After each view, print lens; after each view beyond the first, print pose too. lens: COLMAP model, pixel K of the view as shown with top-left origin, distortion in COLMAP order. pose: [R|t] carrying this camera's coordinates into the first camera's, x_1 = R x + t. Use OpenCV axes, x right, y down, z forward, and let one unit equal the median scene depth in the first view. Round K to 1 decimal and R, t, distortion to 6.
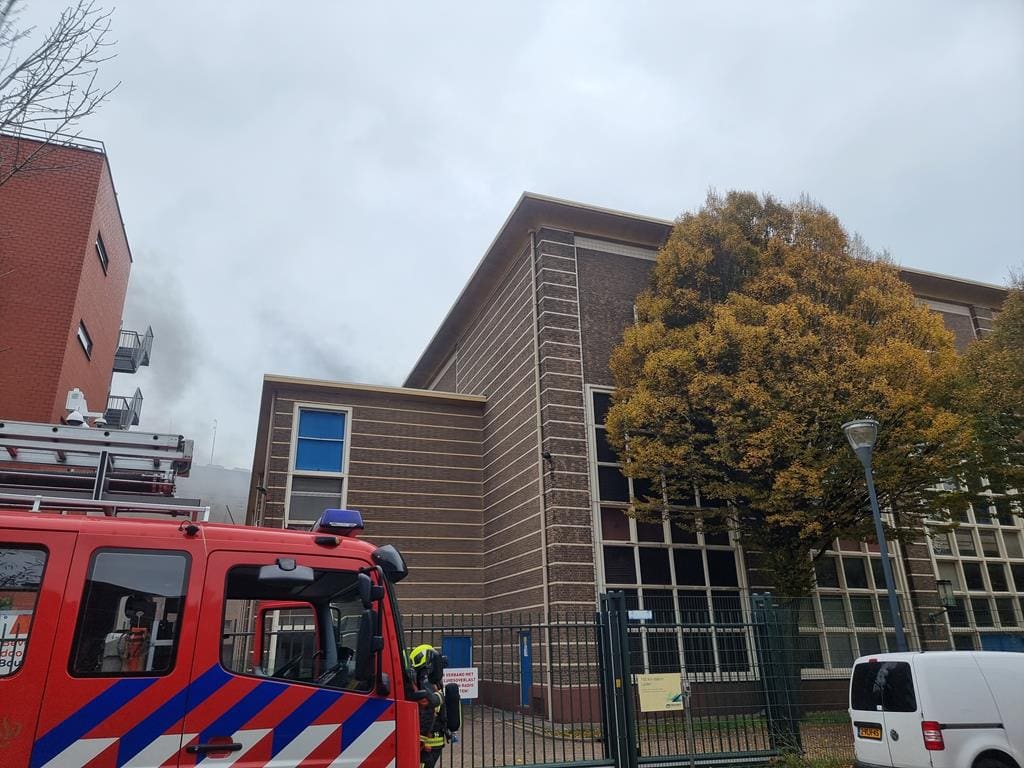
lens RADIAL K [[701.8, 0, 504.7], [0, 701.8, 385.8], [0, 0, 1]] dist [0.101606, -0.102338]
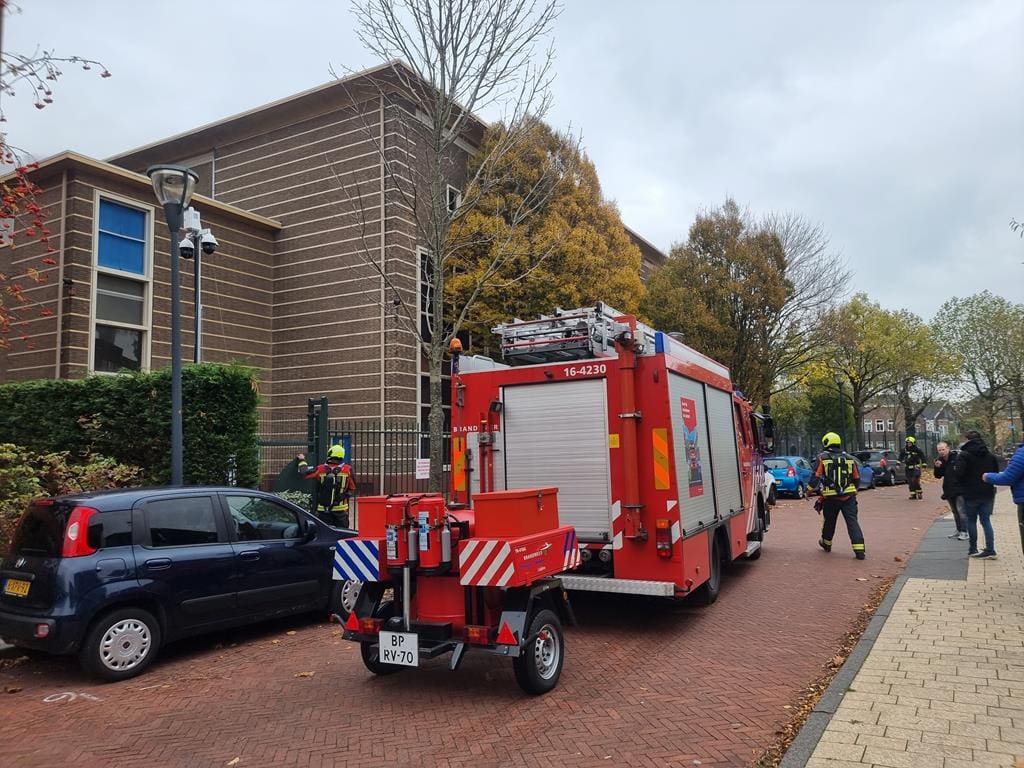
lens RADIAL K [[700.4, 0, 520.3], [0, 700.4, 381.8], [0, 0, 1]] dist [0.095015, -0.082190]
pose [[0.763345, 0.071361, 0.642038, -0.548103], [-0.229880, 0.958829, 0.166742, -0.021861], [-0.603705, -0.274873, 0.748321, -0.088592]]
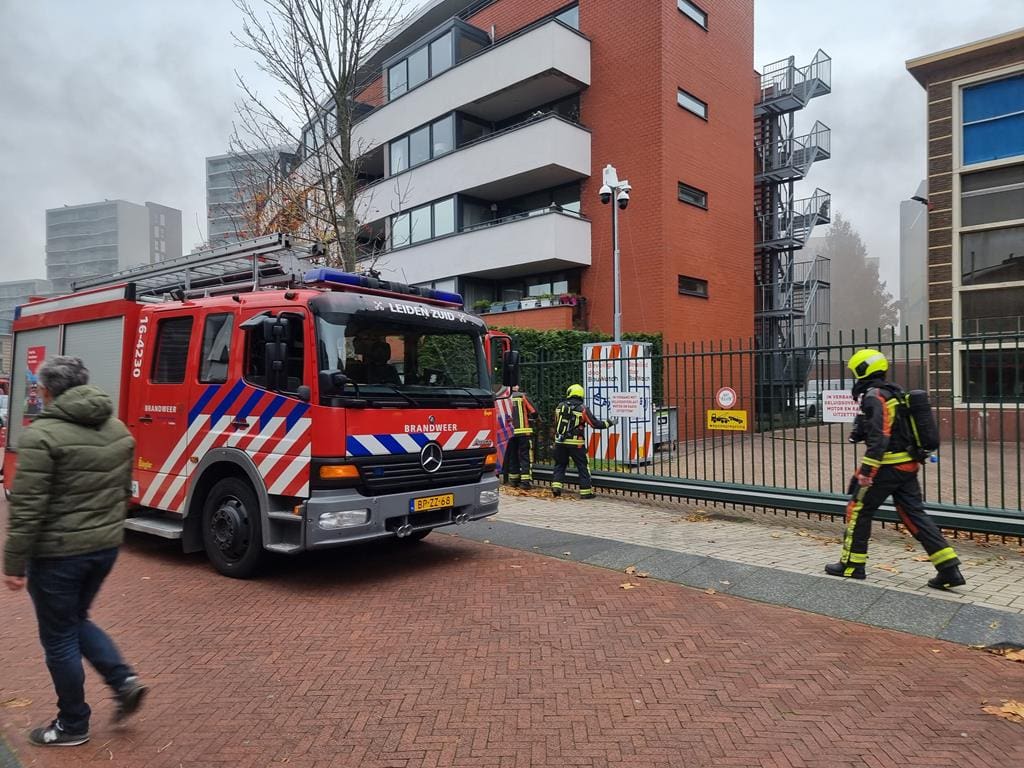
lens RADIAL K [[700.4, 0, 520.3], [0, 700.4, 381.8], [0, 0, 1]] dist [0.095015, -0.082190]
pose [[0.468604, 0.008767, -0.883365, 0.235810], [0.310557, 0.934490, 0.174017, 0.056797], [0.827022, -0.355881, 0.435183, 0.148860]]
